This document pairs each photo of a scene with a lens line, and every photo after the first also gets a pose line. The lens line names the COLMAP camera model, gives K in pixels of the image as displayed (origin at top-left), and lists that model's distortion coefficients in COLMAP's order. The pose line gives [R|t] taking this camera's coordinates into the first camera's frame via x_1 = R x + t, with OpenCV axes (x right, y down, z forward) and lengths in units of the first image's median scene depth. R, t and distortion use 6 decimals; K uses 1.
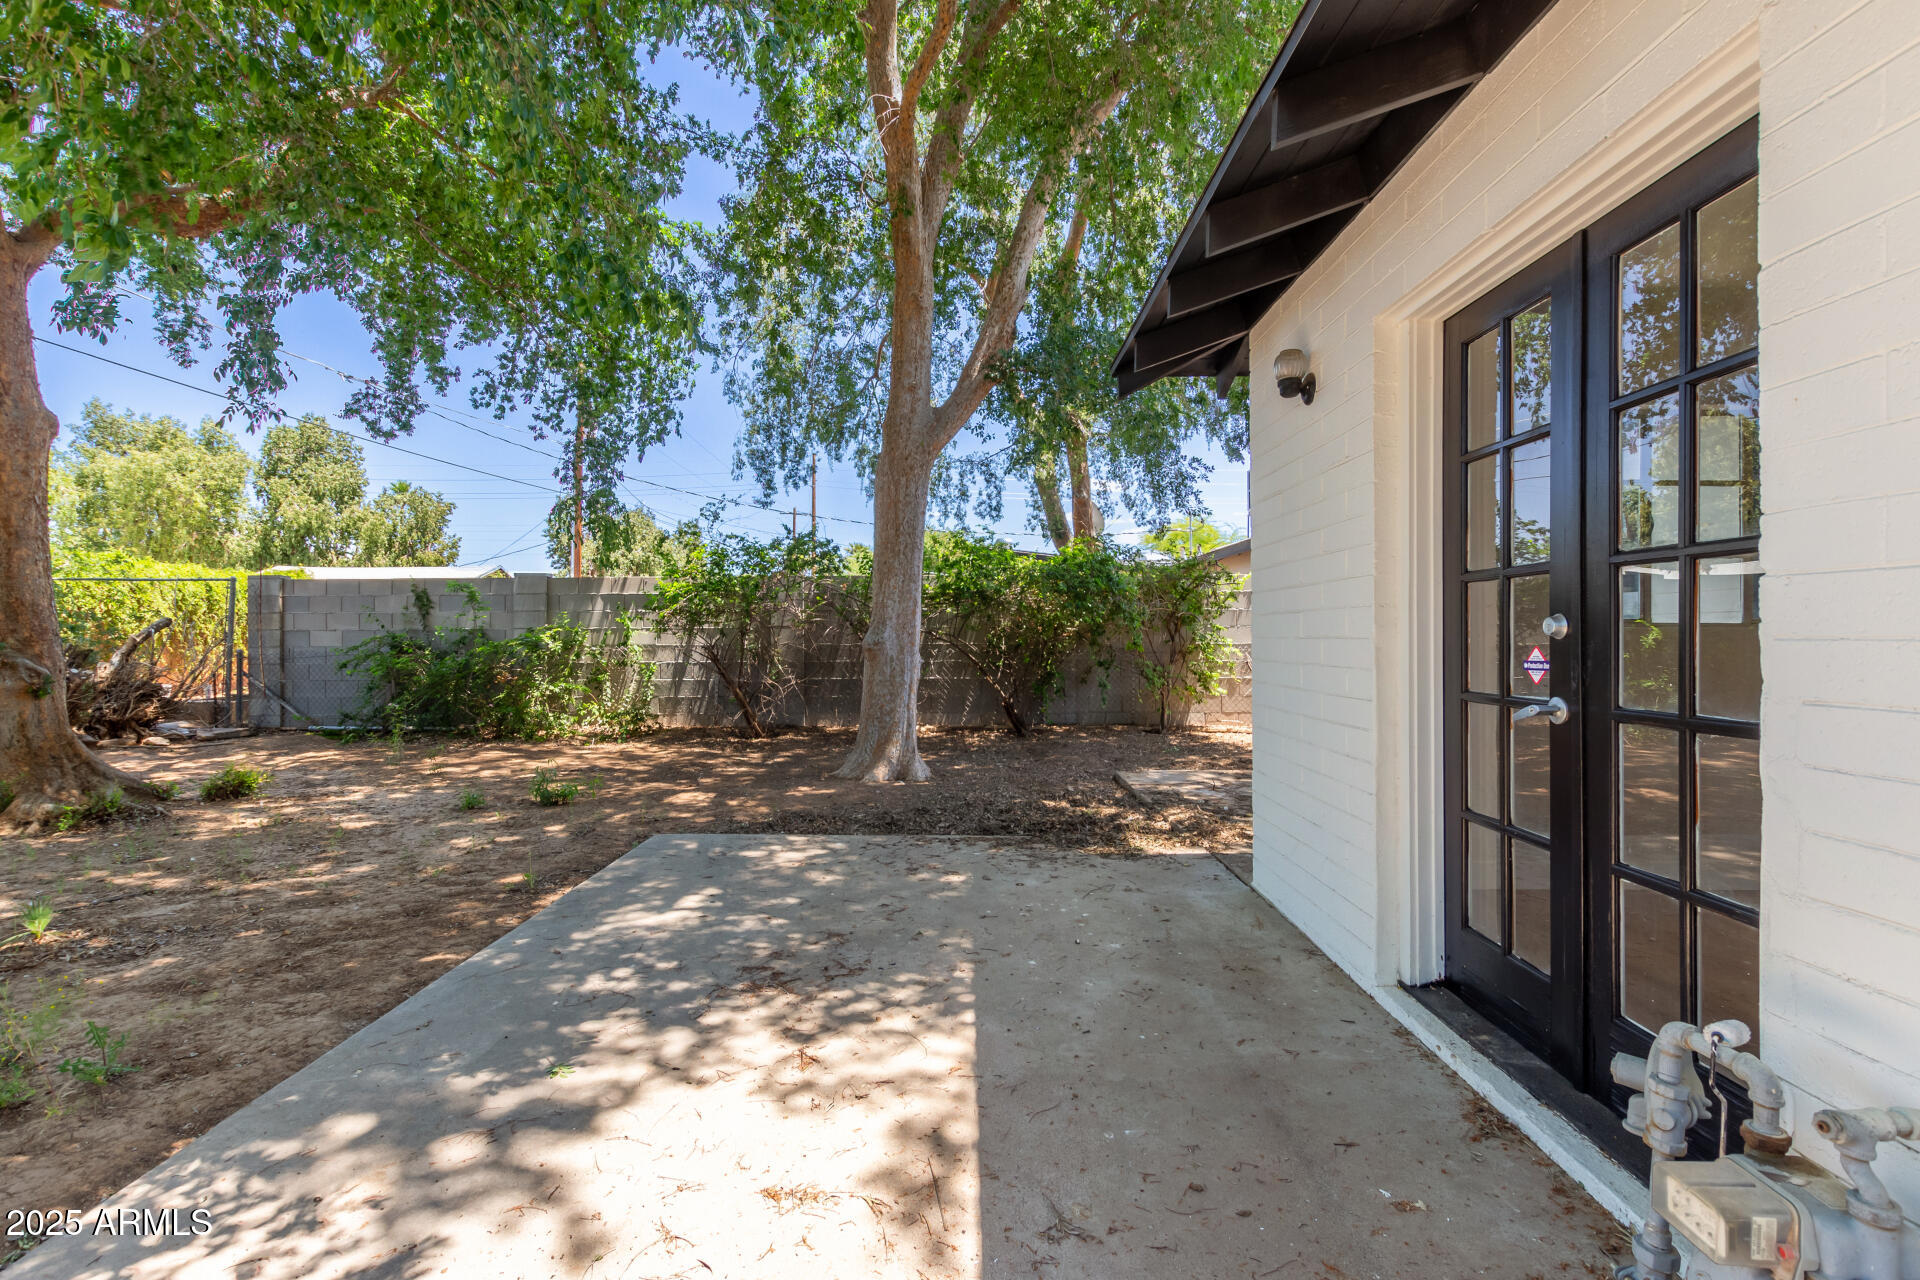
lens RADIAL K [[850.1, 0, 986.8], [0, 850.1, 641.9], [0, 0, 1]] dist [0.000284, -0.000080]
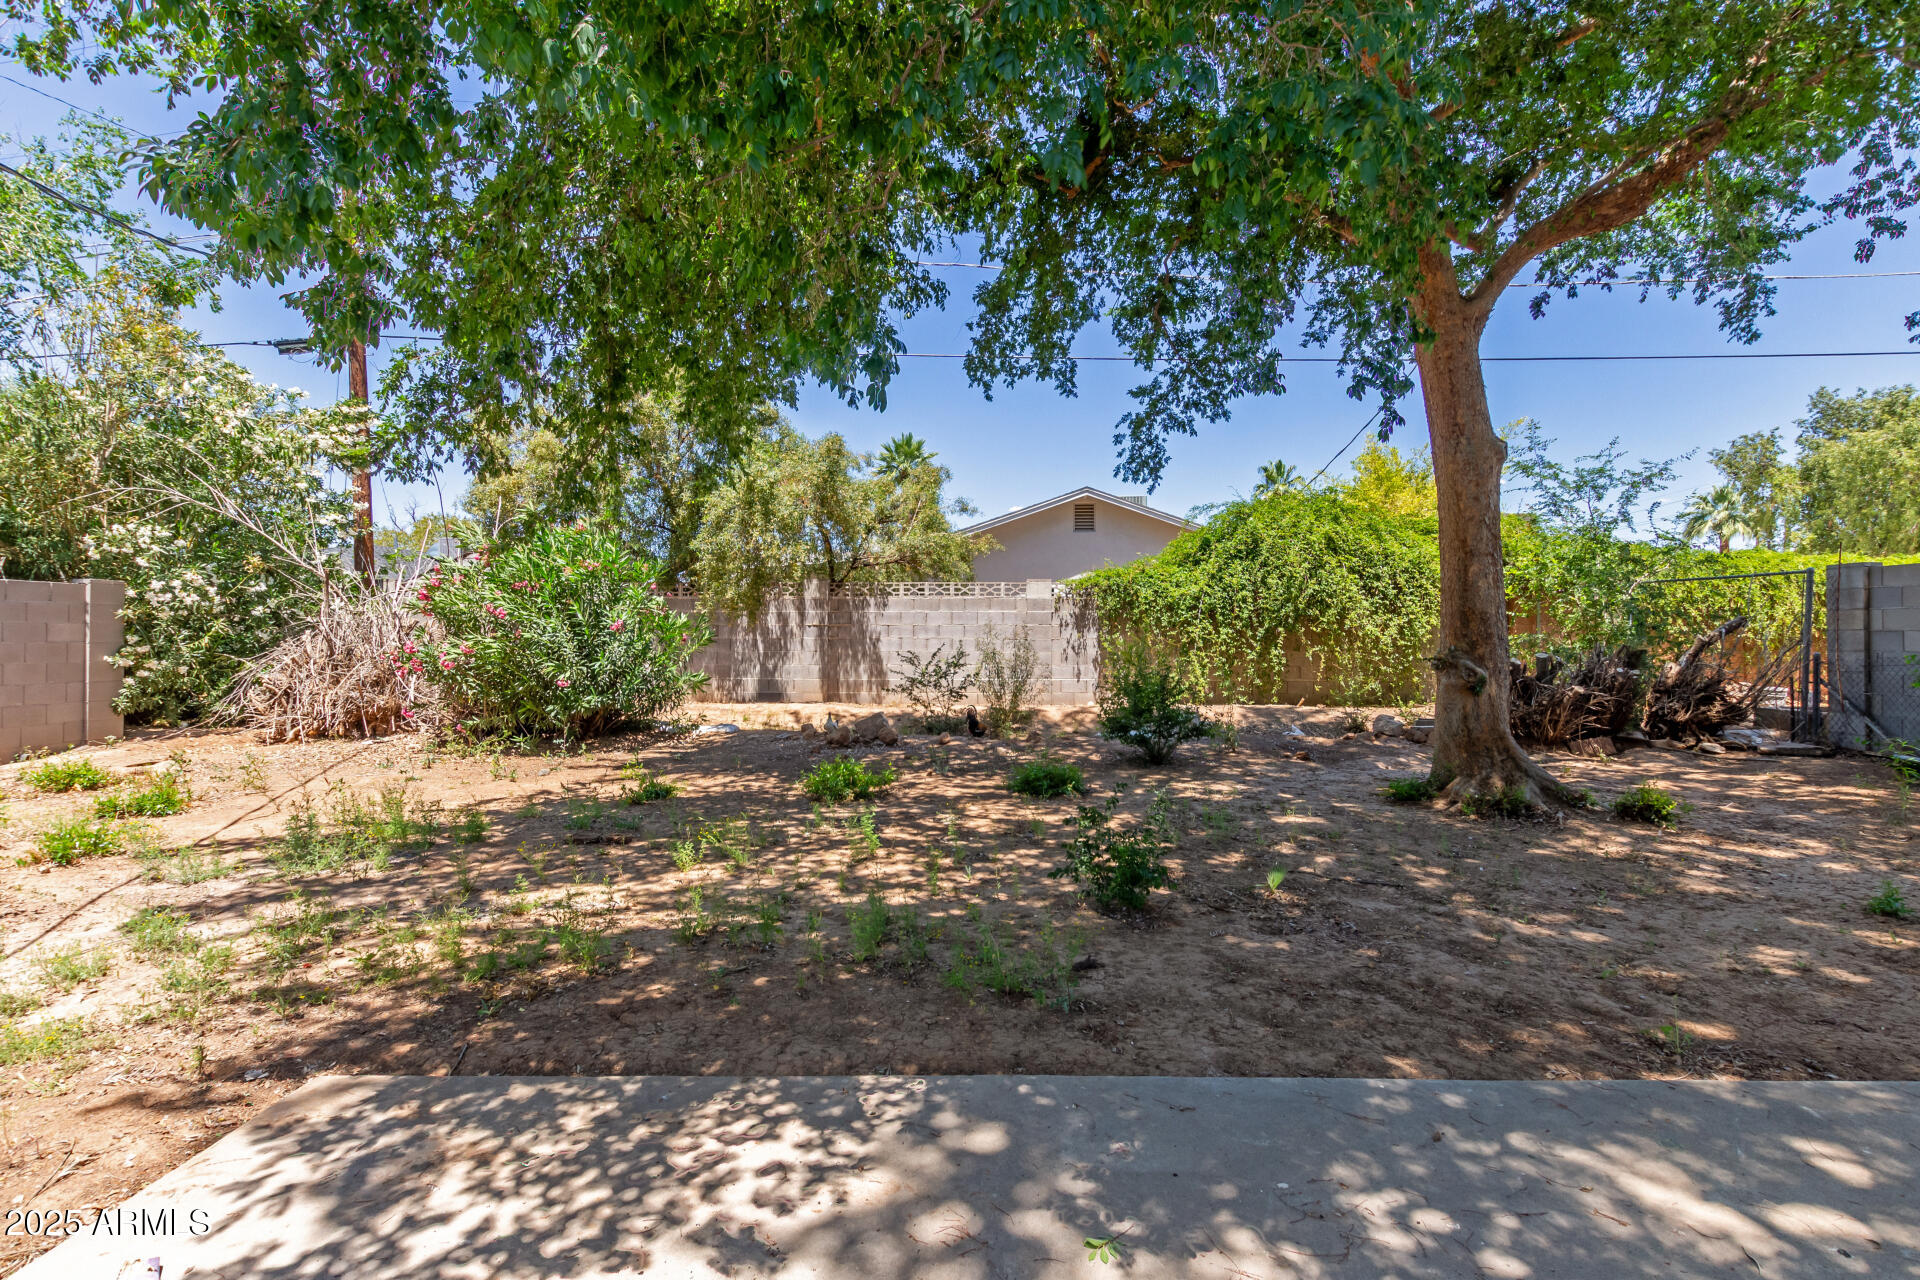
lens RADIAL K [[894.6, 0, 952.1], [0, 894.6, 633.7], [0, 0, 1]] dist [-0.001426, -0.000312]
pose [[-0.047633, 0.005175, -0.998851, 0.057945], [-0.007327, 0.999958, 0.005530, -0.008517], [0.998838, 0.007582, -0.047593, 0.175641]]
